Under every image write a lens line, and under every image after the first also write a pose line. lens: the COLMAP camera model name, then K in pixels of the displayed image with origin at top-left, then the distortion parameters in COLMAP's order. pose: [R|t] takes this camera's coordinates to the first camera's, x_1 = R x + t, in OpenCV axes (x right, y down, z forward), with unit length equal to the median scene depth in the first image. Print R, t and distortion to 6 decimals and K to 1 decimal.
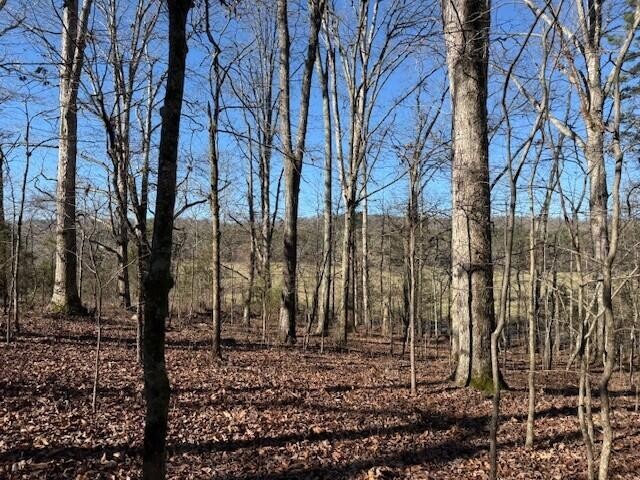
lens RADIAL K [[448.7, 0, 317.2], [0, 448.7, 237.8], [0, 0, 1]] dist [0.025193, -0.024703]
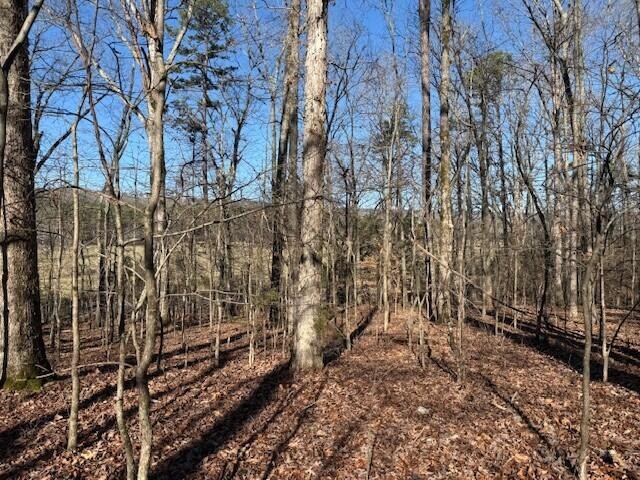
lens RADIAL K [[443.9, 0, 319.6], [0, 443.9, 242.3], [0, 0, 1]] dist [0.006144, -0.004039]
pose [[0.619975, -0.030503, 0.784028, 0.077919], [-0.022006, 0.998175, 0.056236, 0.019814], [-0.784313, -0.052118, 0.618173, 0.103346]]
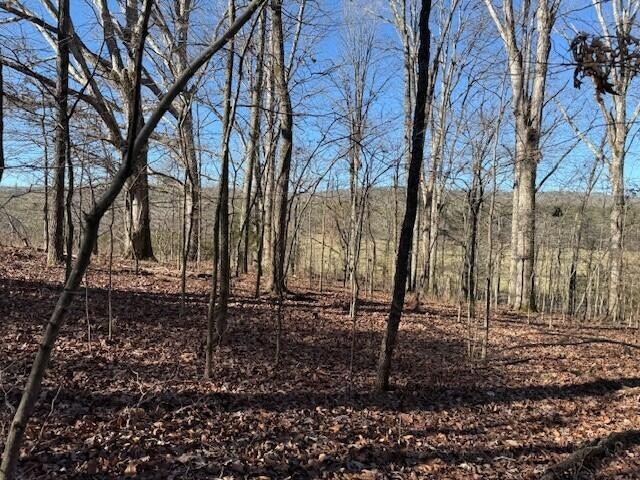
lens RADIAL K [[443.9, 0, 319.6], [0, 443.9, 242.3], [0, 0, 1]] dist [0.006144, -0.004039]
pose [[0.995639, 0.026441, -0.089465, -0.470358], [-0.019694, 0.996953, 0.075477, -0.154083], [0.091188, -0.073386, 0.993126, -1.270037]]
